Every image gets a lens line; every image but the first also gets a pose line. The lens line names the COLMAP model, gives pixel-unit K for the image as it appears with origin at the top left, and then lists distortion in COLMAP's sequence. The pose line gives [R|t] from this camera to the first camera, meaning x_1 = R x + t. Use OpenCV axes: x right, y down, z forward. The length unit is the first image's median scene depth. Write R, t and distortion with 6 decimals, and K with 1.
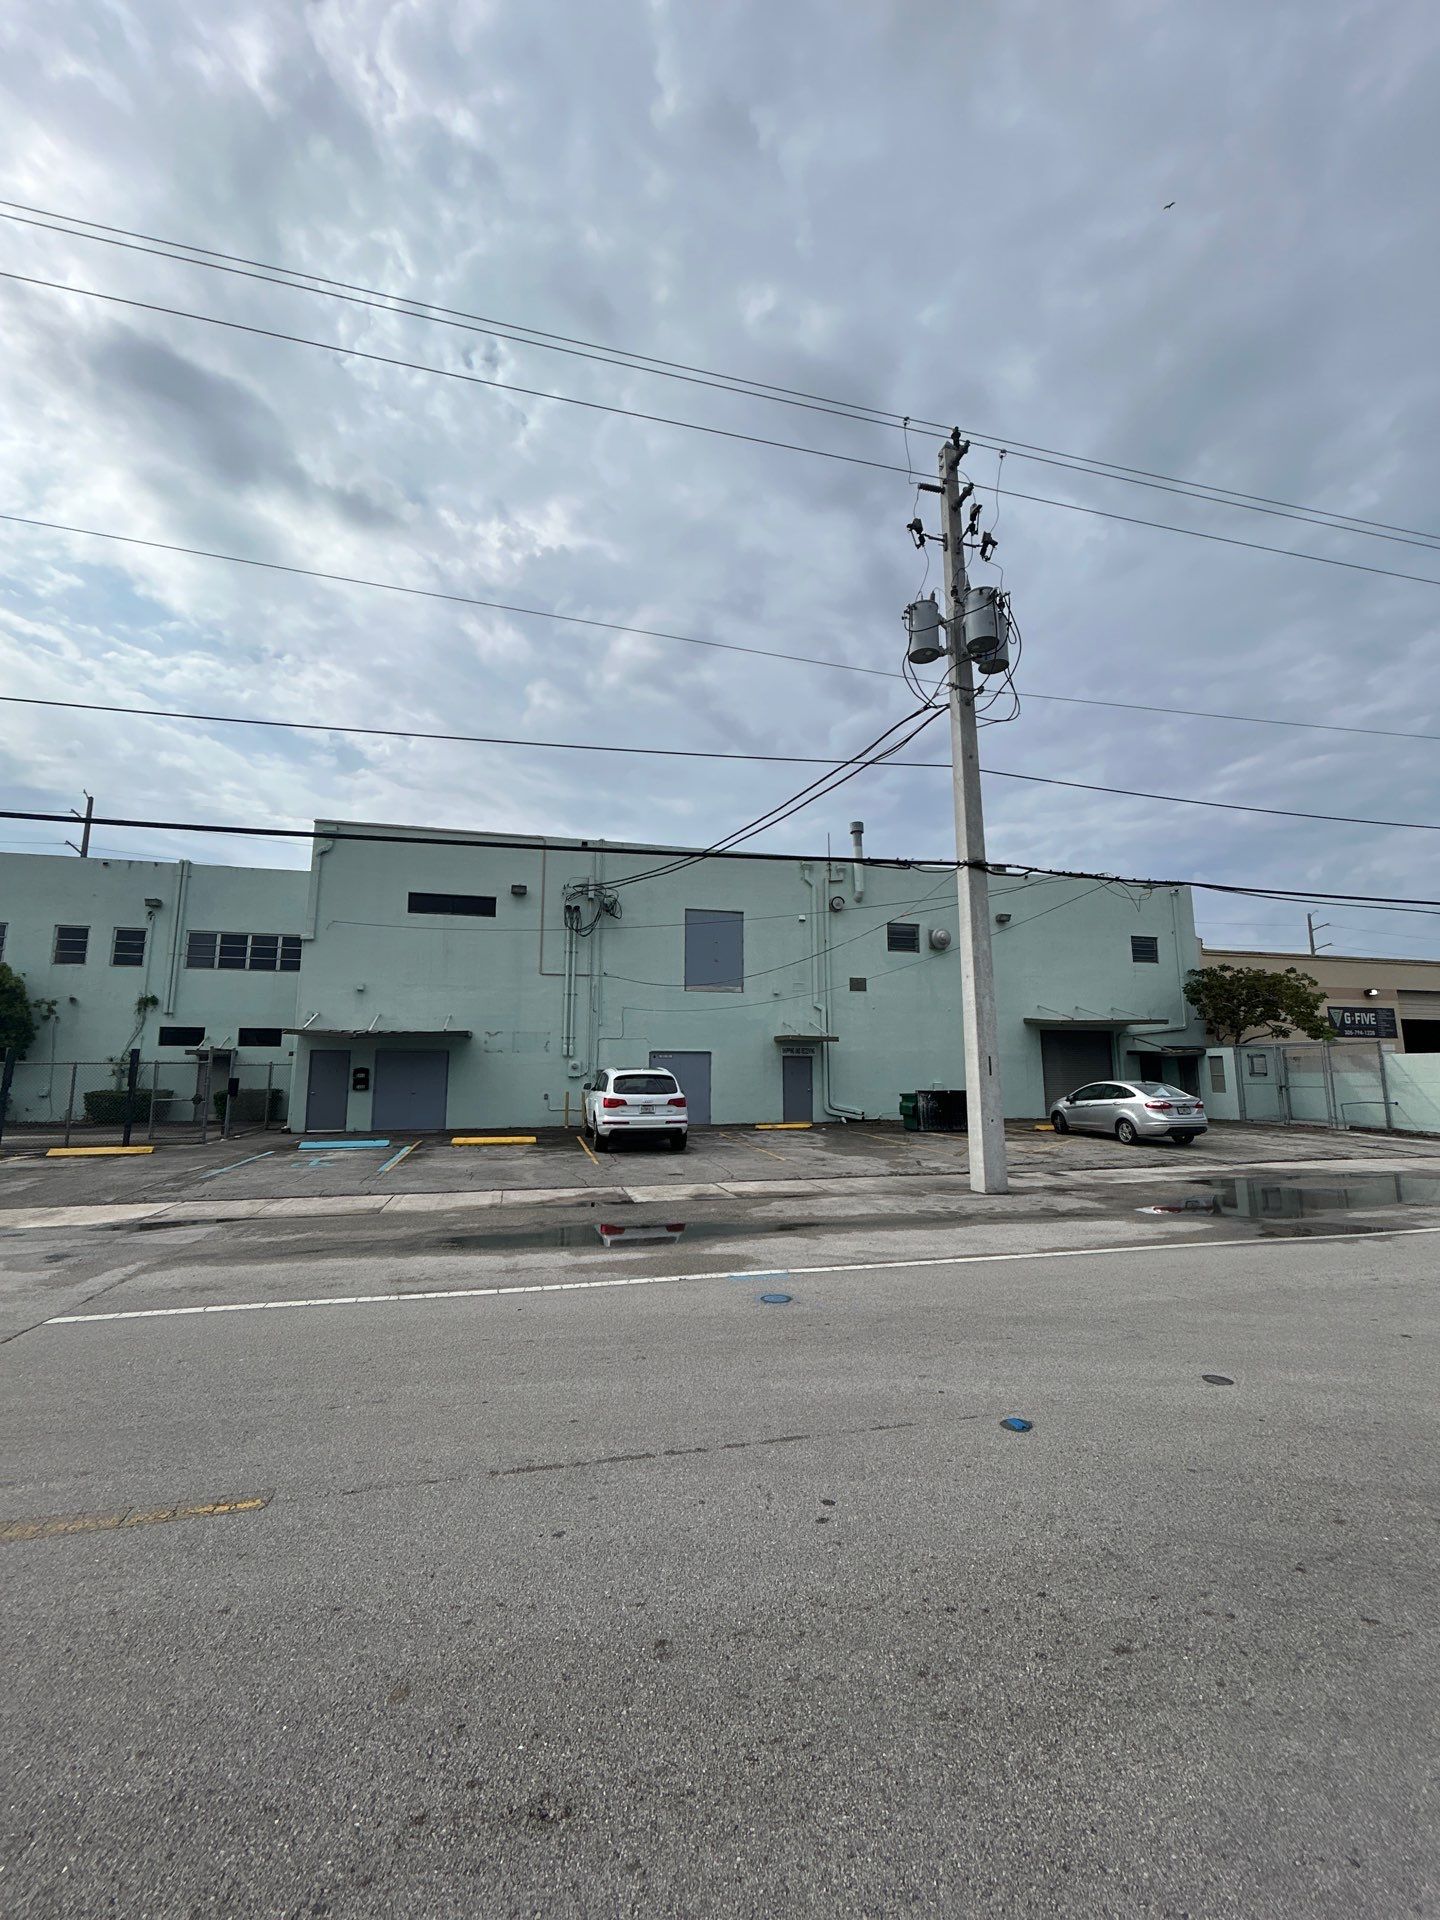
lens RADIAL K [[775.2, 0, 719.4], [0, 775.2, 961.1], [0, 0, 1]] dist [0.002016, 0.000037]
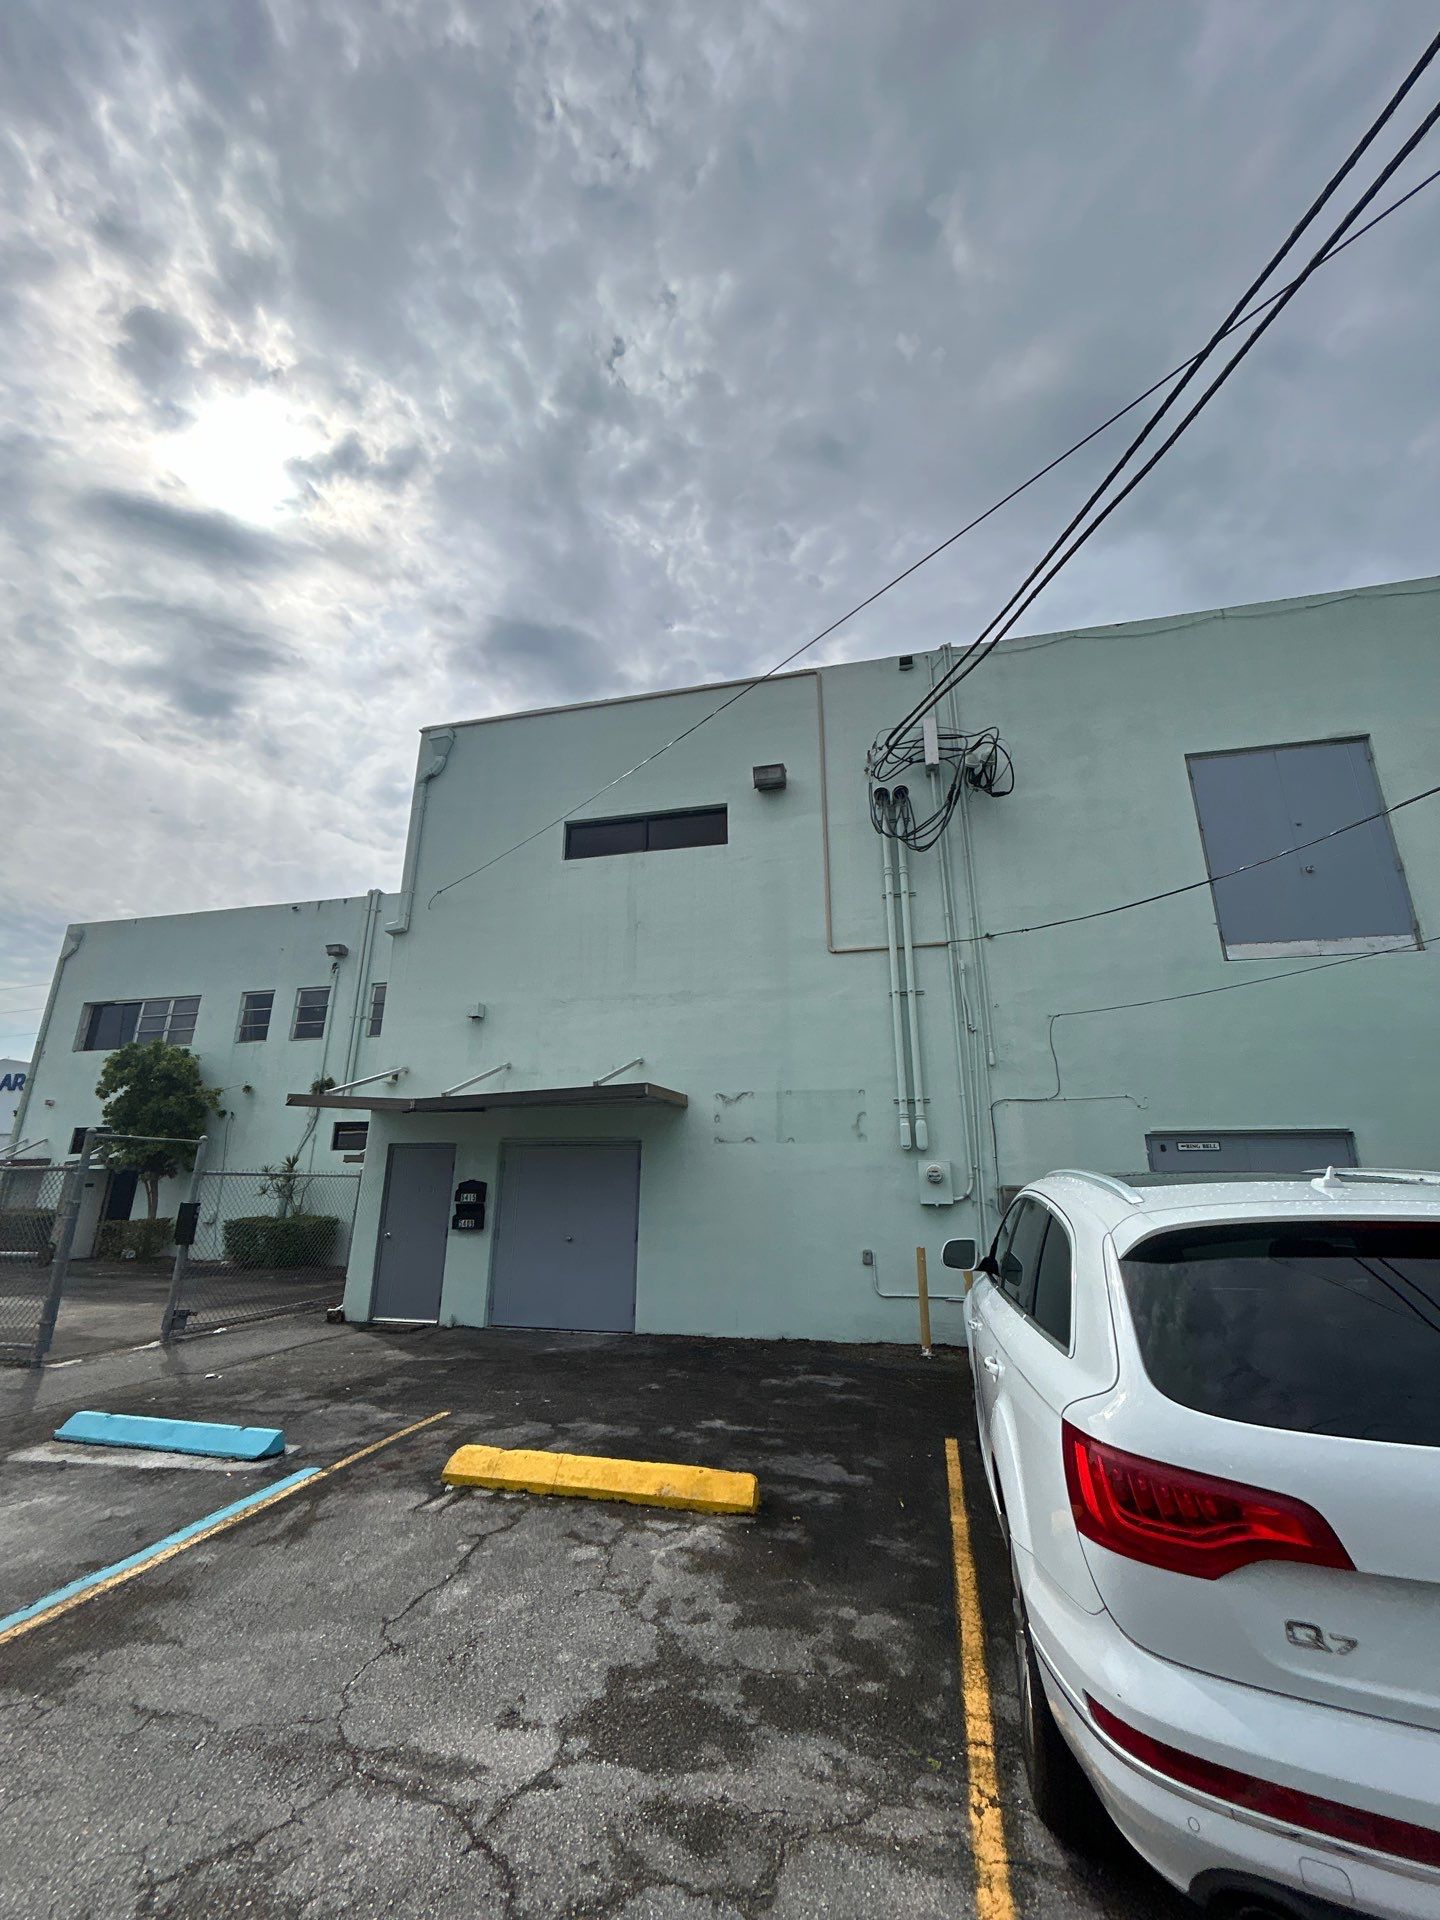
lens RADIAL K [[775.2, 0, 721.5], [0, 775.2, 961.2], [0, 0, 1]] dist [0.002016, 0.000037]
pose [[0.881480, -0.131730, -0.453476, -0.090623], [0.064030, 0.984776, -0.161604, 0.085052], [0.467860, 0.113414, 0.876495, 0.595497]]
